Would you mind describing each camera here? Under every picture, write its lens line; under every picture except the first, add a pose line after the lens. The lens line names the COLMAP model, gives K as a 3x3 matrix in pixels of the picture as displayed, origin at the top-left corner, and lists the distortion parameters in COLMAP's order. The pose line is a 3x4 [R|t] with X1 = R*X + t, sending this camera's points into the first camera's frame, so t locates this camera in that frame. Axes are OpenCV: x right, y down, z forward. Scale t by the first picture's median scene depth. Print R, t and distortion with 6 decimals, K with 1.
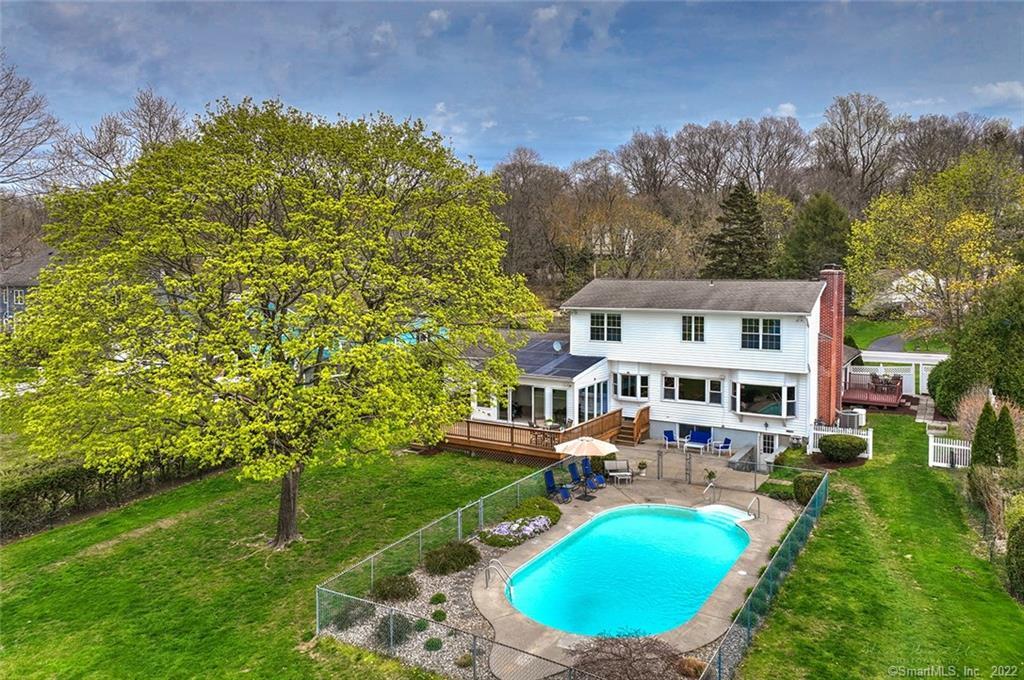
lens RADIAL K [[710.7, 0, 515.6], [0, 710.7, 294.4], [0, 0, 1]] dist [-0.006984, 0.020106]
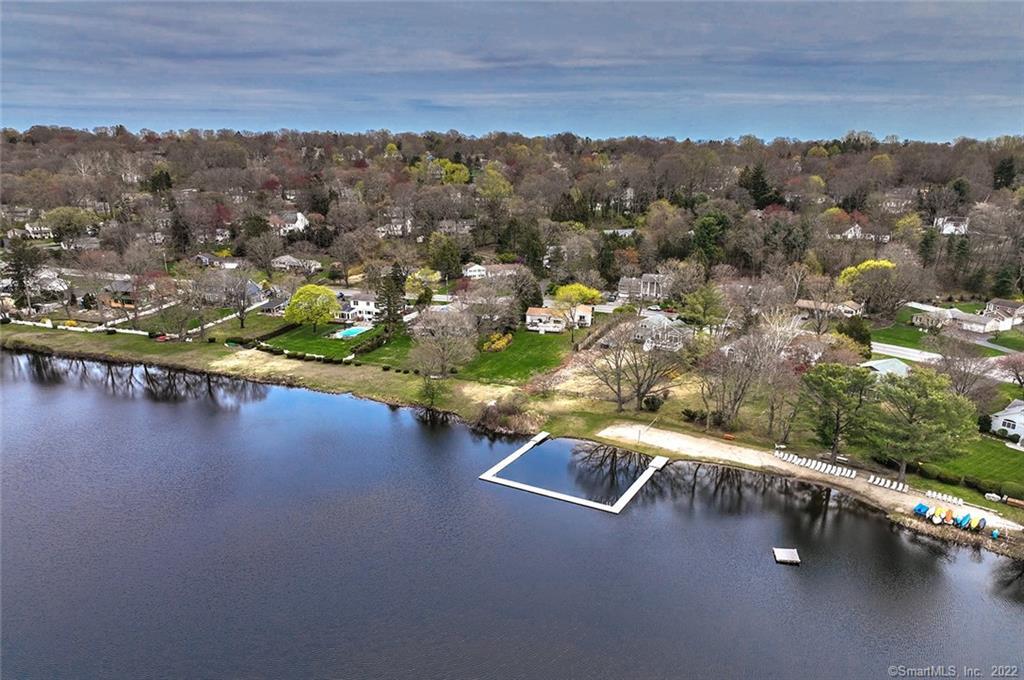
lens RADIAL K [[710.7, 0, 511.0], [0, 710.7, 341.0], [0, 0, 1]] dist [-0.006984, 0.020106]
pose [[0.983880, -0.043103, 0.173557, 0.421444], [0.002650, 0.973926, 0.226849, -1.187763], [-0.178810, -0.222732, 0.958341, -6.050440]]
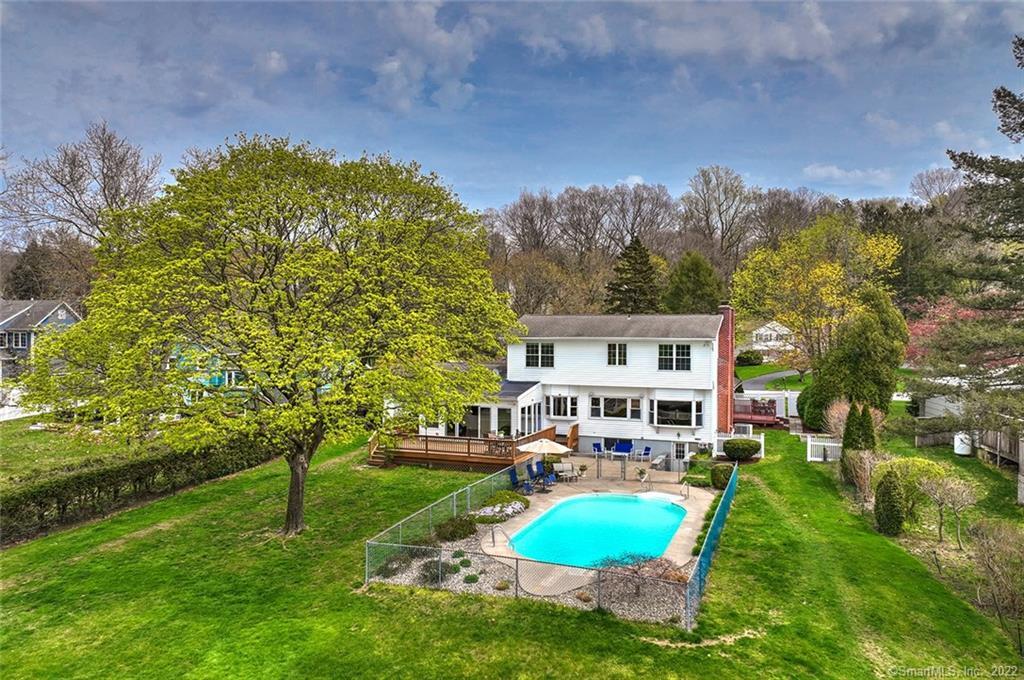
lens RADIAL K [[710.7, 0, 513.0], [0, 710.7, 334.6], [0, 0, 1]] dist [-0.006984, 0.020106]
pose [[0.983686, 0.004591, 0.179833, -0.134566], [0.000503, 0.999600, -0.028265, 0.051807], [-0.179891, 0.027895, 0.983291, -0.119439]]
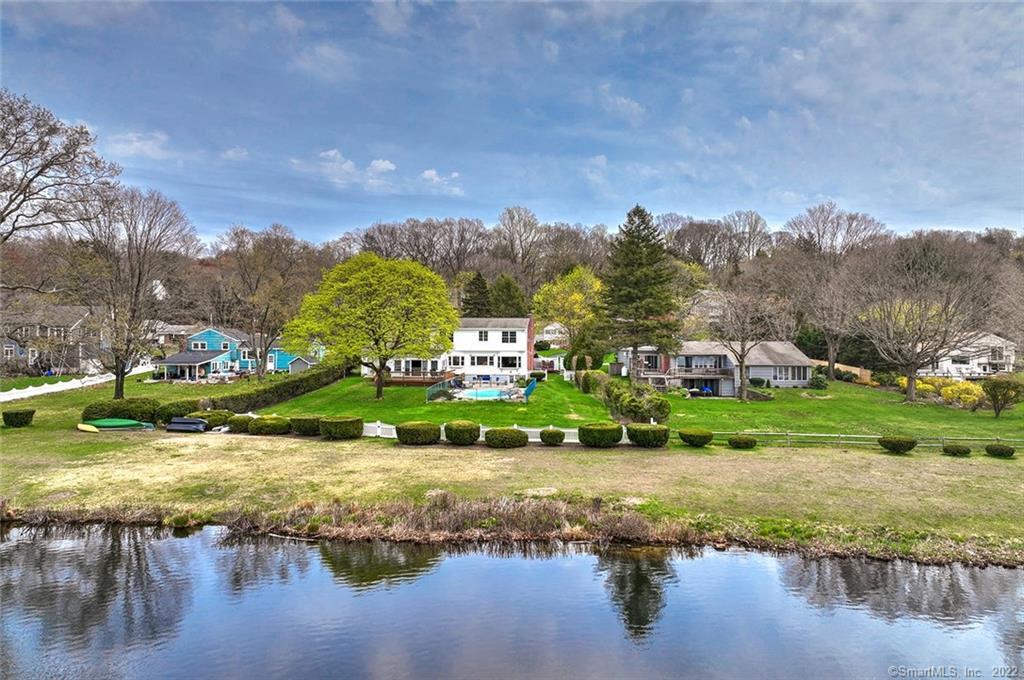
lens RADIAL K [[710.7, 0, 511.4], [0, 710.7, 340.0], [0, 0, 1]] dist [-0.006984, 0.020106]
pose [[0.896973, 0.000099, 0.442085, -0.833528], [0.009834, 0.999748, -0.020176, 0.121774], [-0.441975, 0.022445, 0.896746, -1.408068]]
